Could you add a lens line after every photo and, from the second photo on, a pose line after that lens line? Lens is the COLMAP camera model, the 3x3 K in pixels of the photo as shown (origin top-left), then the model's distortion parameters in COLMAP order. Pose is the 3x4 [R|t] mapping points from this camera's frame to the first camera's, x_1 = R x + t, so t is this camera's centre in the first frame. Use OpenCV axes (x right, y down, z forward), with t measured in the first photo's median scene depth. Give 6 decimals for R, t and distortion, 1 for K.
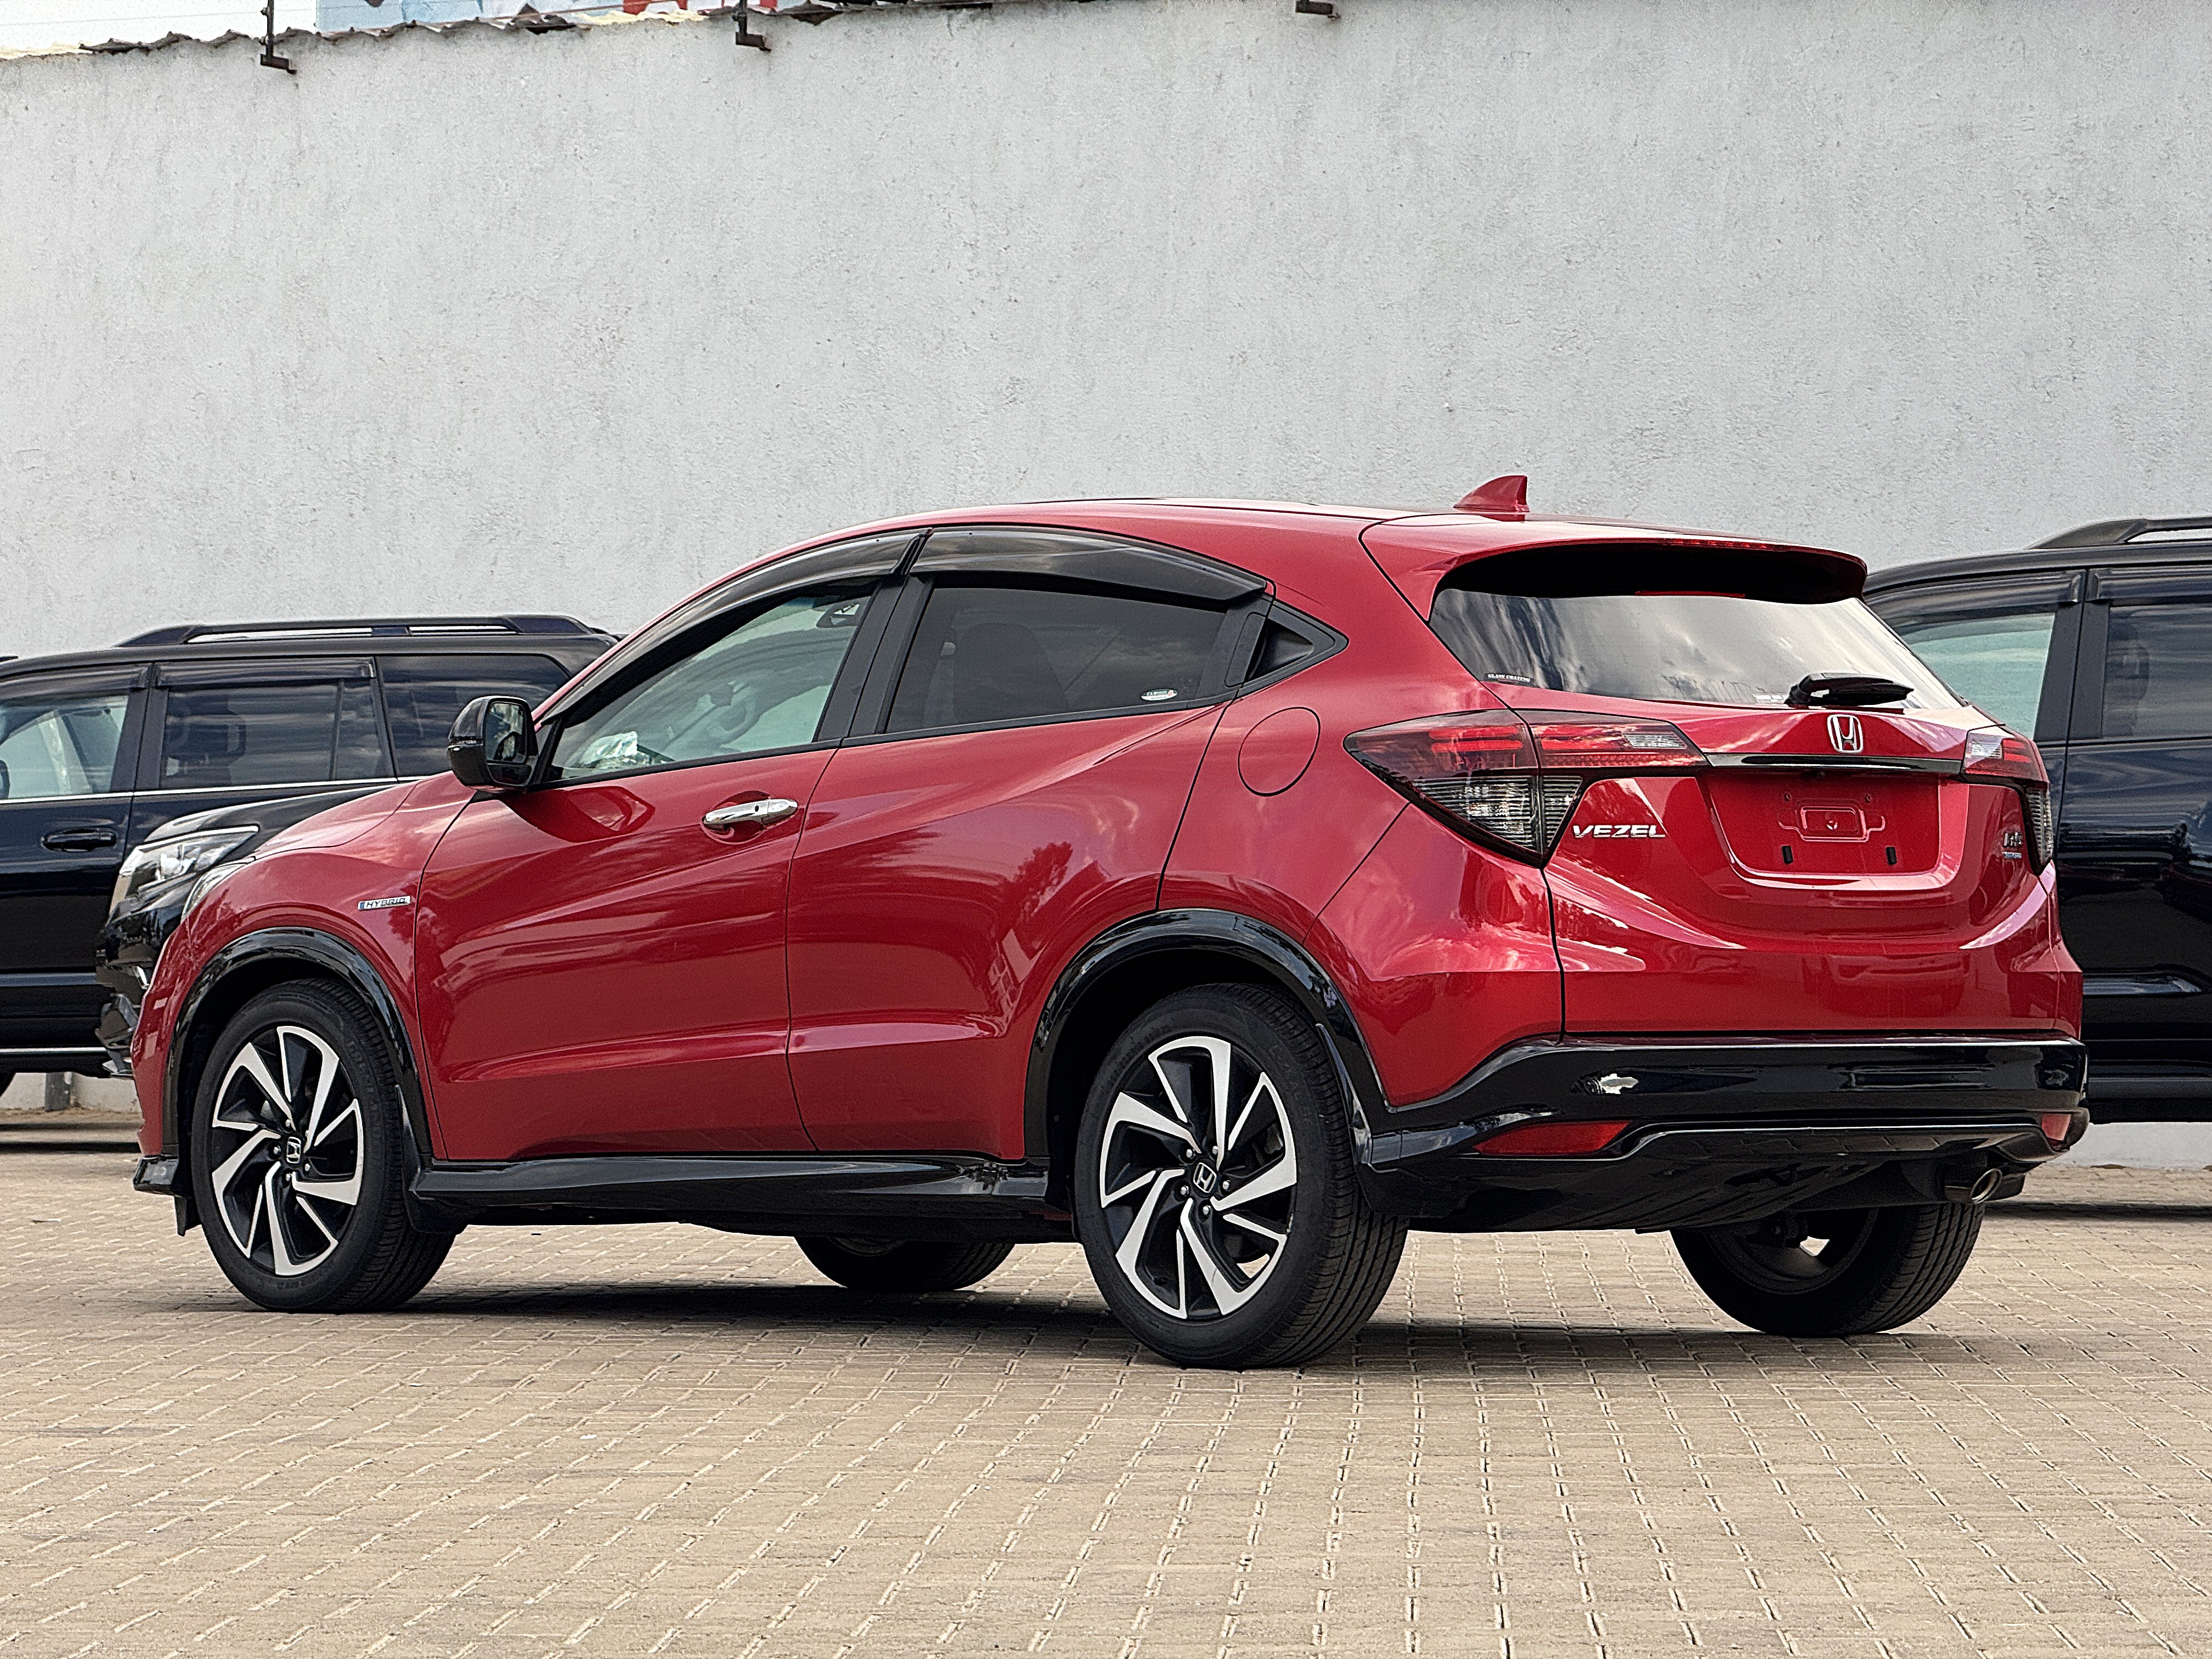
lens RADIAL K [[7791.4, 0, 1104.3], [0, 7791.4, 828.4], [0, 0, 1]] dist [0.342404, 0.000000]
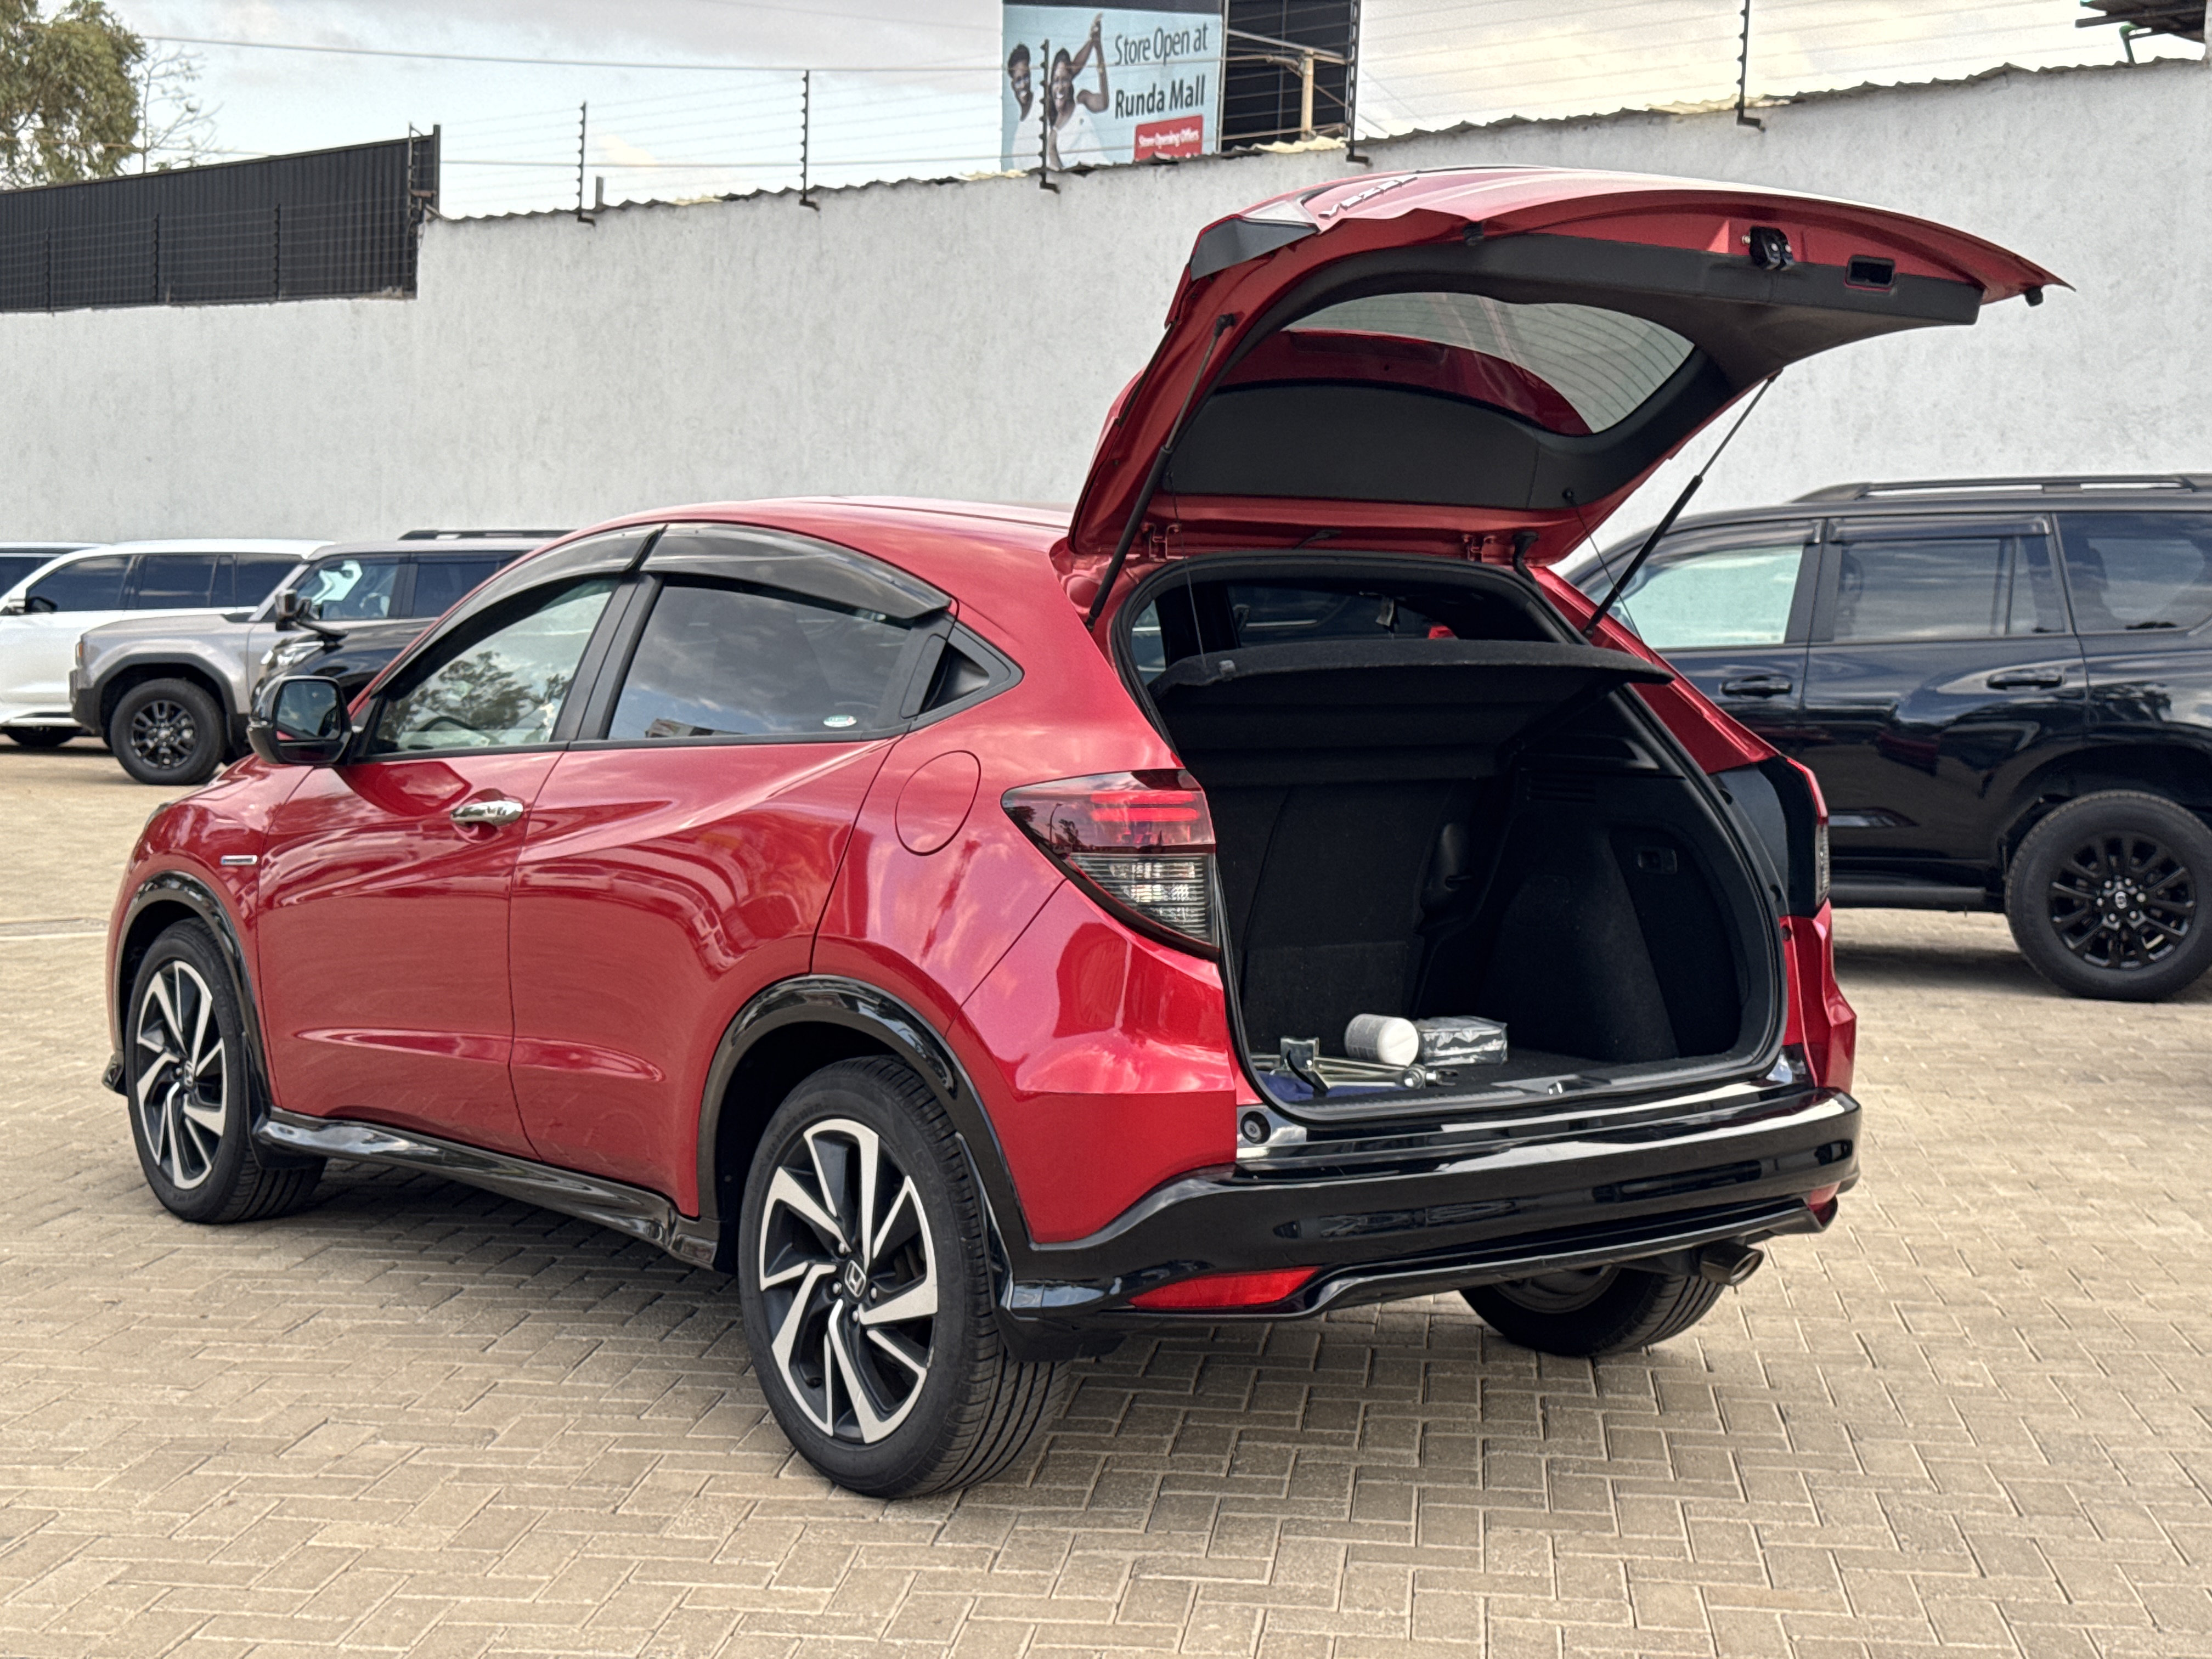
lens RADIAL K [[3117.6, 0, 1101.2], [0, 3117.6, 885.2], [0, 0, 1]] dist [0.149060, 0.000000]
pose [[0.996176, 0.019967, -0.085052, 0.065790], [-0.011286, 0.994787, 0.101350, -0.033890], [0.086632, -0.100002, 0.991209, 0.613990]]
